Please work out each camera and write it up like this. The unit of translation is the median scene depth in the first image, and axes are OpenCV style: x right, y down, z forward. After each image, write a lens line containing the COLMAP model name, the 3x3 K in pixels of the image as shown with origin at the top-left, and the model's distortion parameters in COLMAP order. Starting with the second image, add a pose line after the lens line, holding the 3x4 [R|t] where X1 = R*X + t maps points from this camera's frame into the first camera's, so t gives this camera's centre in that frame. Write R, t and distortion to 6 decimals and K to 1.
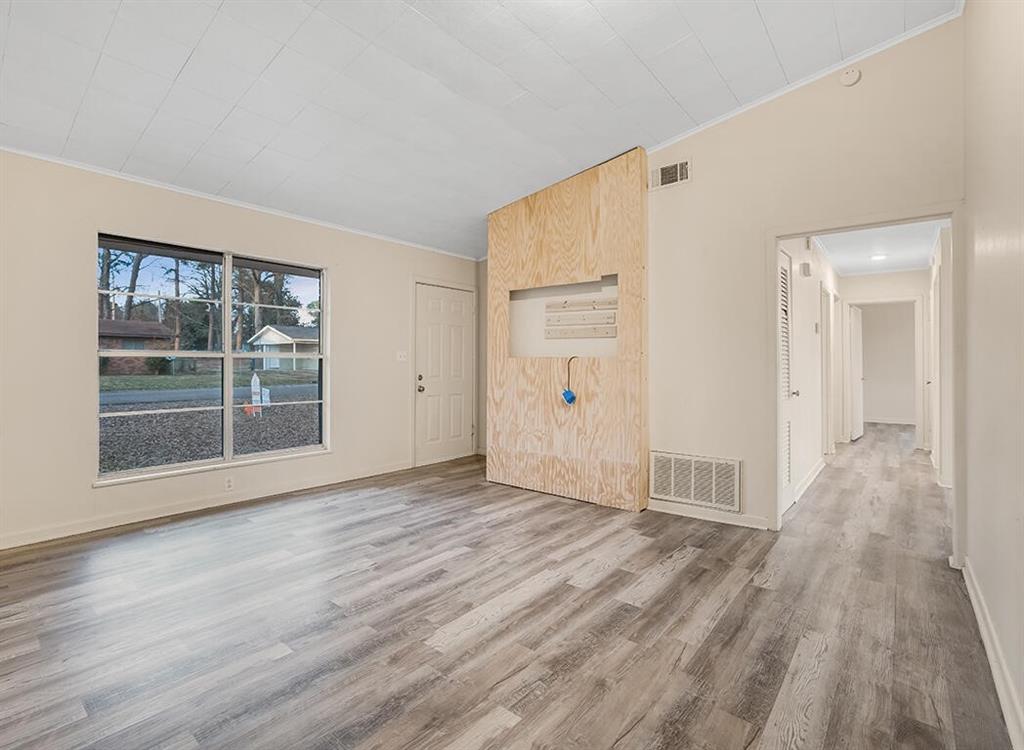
lens RADIAL K [[479.2, 0, 512.7], [0, 479.2, 367.1], [0, 0, 1]] dist [0.007610, 0.001378]
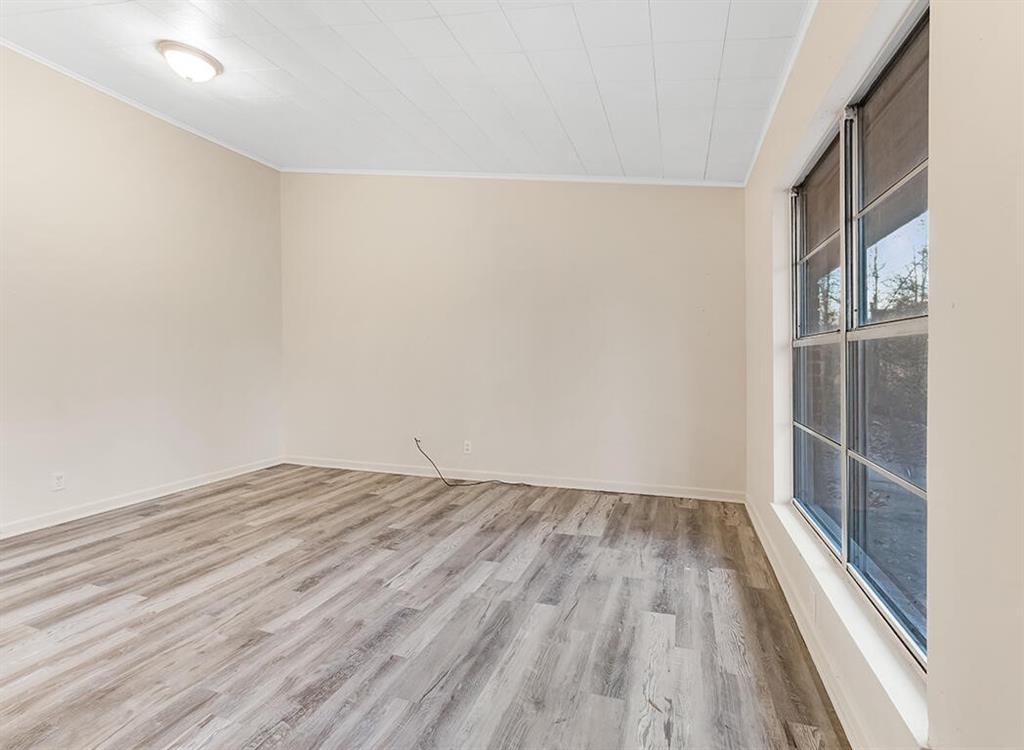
lens RADIAL K [[479.2, 0, 512.1], [0, 479.2, 367.0], [0, 0, 1]] dist [0.007610, 0.001378]
pose [[-0.939810, 0.001592, -0.341695, -0.212787], [-0.003942, 0.999872, 0.015501, -0.001009], [0.341676, 0.015915, -0.939683, 1.981990]]
